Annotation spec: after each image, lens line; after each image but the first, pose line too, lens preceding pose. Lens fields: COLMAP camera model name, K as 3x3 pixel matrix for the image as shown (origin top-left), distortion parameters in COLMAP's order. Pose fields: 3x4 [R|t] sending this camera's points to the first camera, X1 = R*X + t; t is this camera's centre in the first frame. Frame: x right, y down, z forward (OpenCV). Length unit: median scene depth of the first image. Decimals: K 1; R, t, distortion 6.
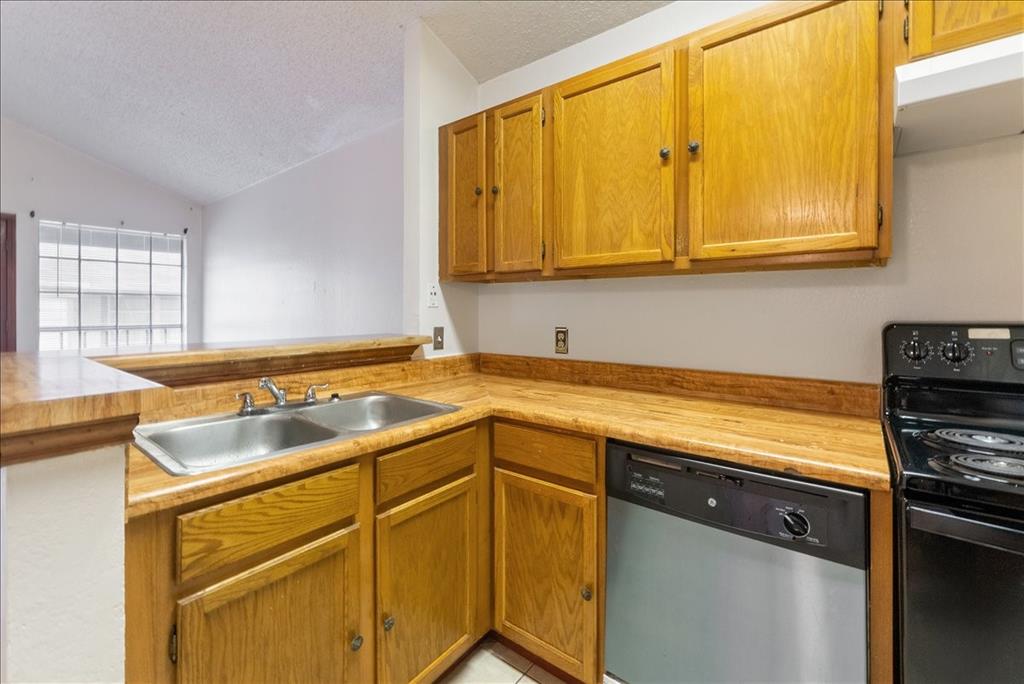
lens RADIAL K [[433.0, 0, 539.0], [0, 433.0, 307.8], [0, 0, 1]] dist [-0.001277, 0.001283]
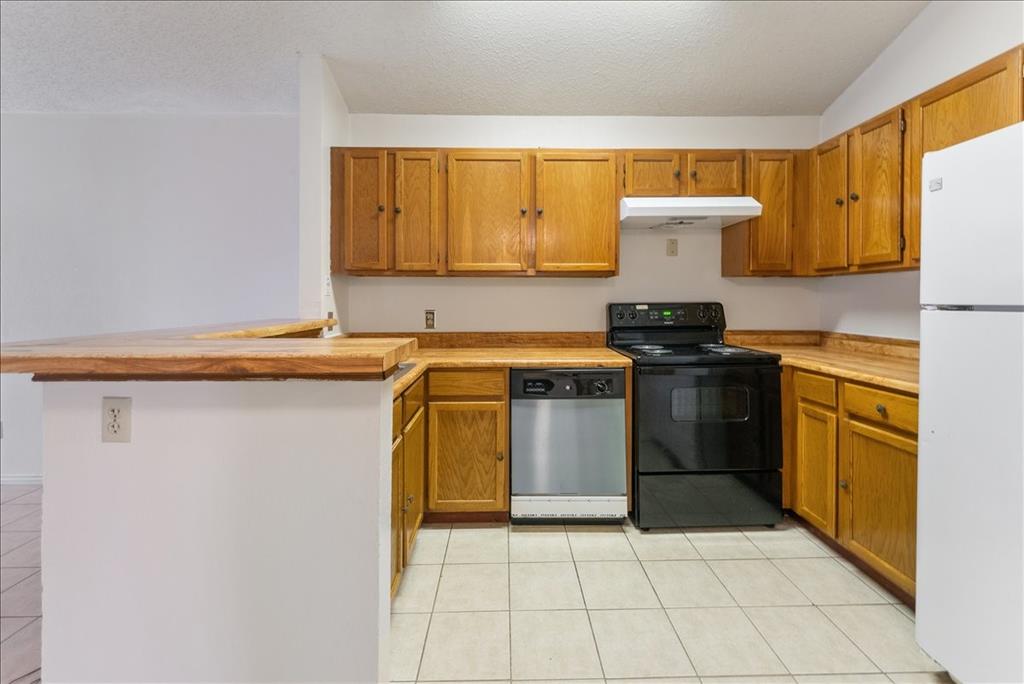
lens RADIAL K [[433.0, 0, 493.8], [0, 433.0, 299.1], [0, 0, 1]] dist [-0.001277, 0.001283]
pose [[0.788912, -0.001198, 0.614505, -0.900711], [-0.001877, 0.999989, 0.004359, 0.003177], [-0.614503, -0.004593, 0.788901, -0.343476]]
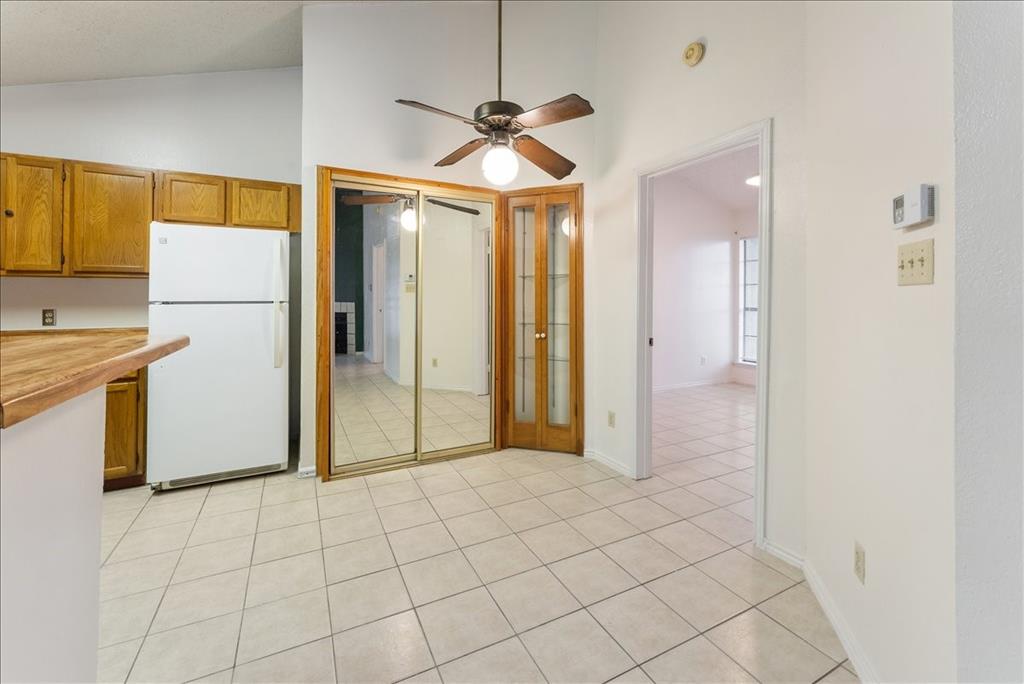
lens RADIAL K [[414.3, 0, 565.7], [0, 414.3, 297.4], [0, 0, 1]] dist [-0.000319, 0.000964]
pose [[-0.936591, 0.000090, 0.350425, -1.823403], [-0.003825, 0.999938, -0.010481, 0.012874], [-0.350404, -0.011157, -0.936532, 0.952669]]
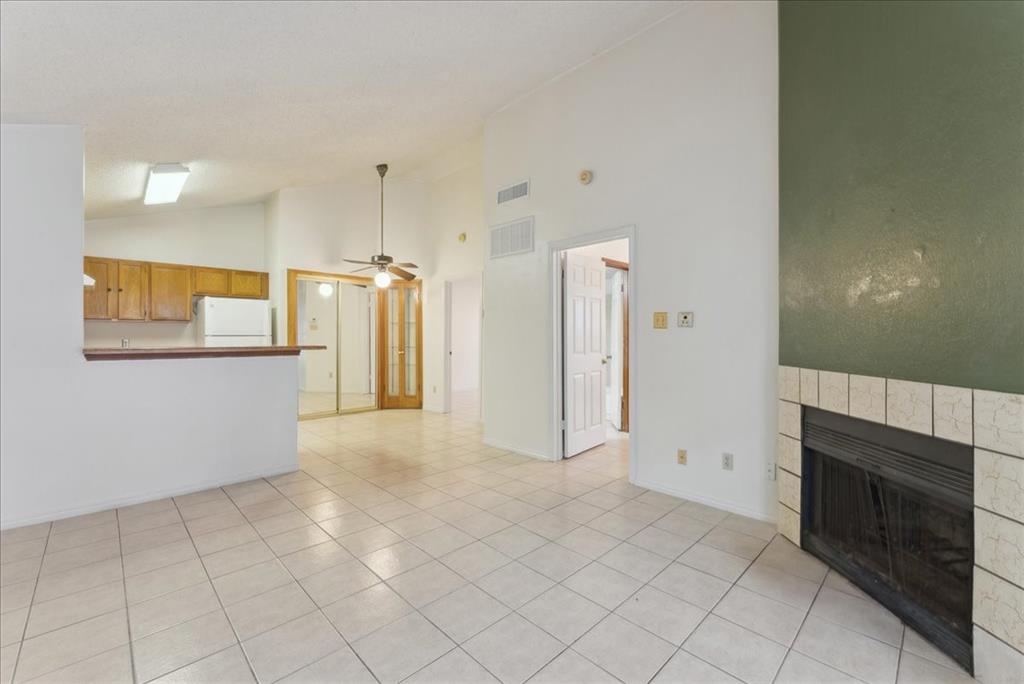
lens RADIAL K [[433.0, 0, 520.8], [0, 433.0, 344.9], [0, 0, 1]] dist [-0.001277, 0.001283]
pose [[-0.985948, -0.006160, 0.166940, -2.937187], [-0.003831, 0.999891, 0.014269, 0.041013], [-0.167010, 0.013429, -0.985864, 3.240634]]
